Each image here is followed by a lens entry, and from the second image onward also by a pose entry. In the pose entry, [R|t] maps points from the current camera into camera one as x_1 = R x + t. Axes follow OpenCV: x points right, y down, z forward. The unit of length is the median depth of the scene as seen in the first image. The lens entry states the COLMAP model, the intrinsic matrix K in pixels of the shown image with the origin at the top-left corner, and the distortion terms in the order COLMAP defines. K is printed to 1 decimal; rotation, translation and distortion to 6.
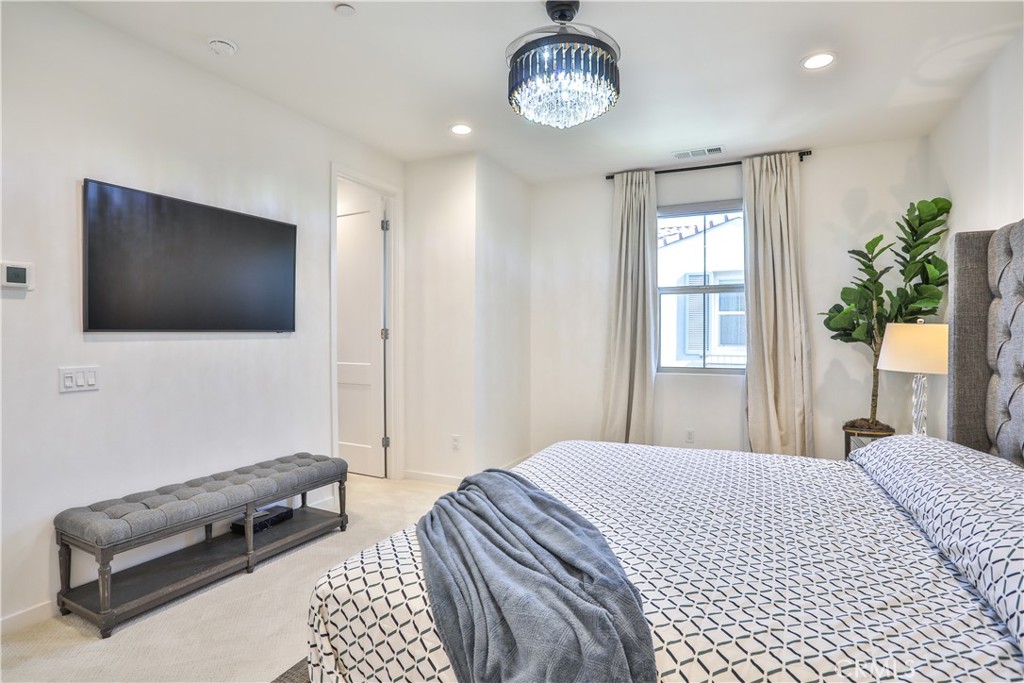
lens RADIAL K [[522.3, 0, 513.0], [0, 522.3, 335.8], [0, 0, 1]] dist [-0.022917, -0.000383]
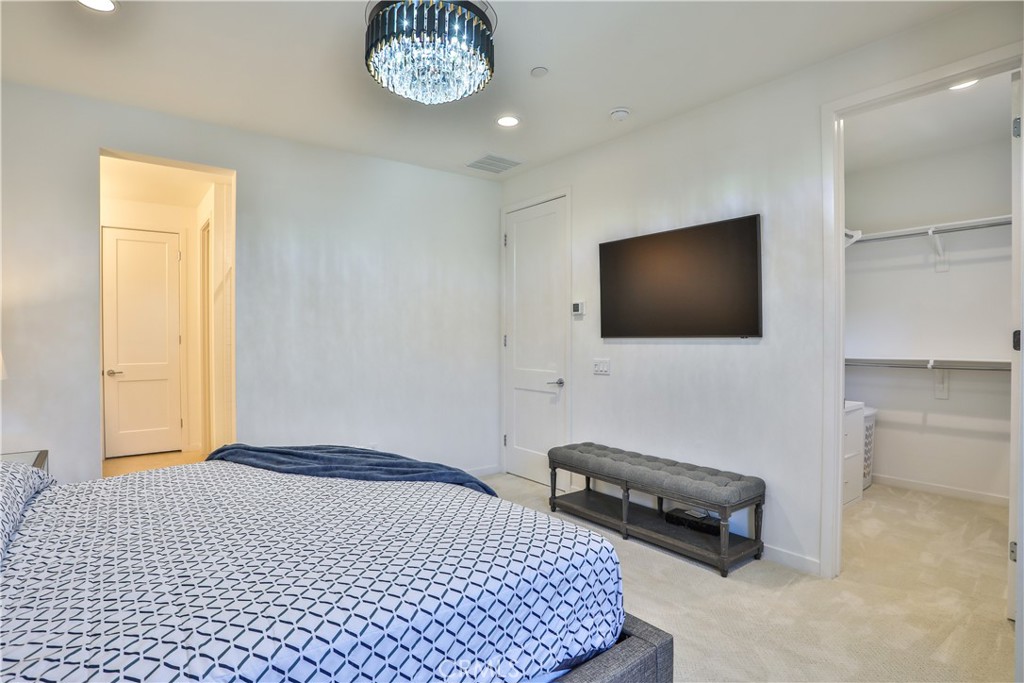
lens RADIAL K [[522.3, 0, 513.7], [0, 522.3, 341.5], [0, 0, 1]] dist [-0.022917, -0.000383]
pose [[-0.405273, 0.012997, -0.914103, 0.652803], [0.003421, 0.999914, 0.012700, -0.015419], [0.914189, 0.002020, -0.405282, 1.177917]]
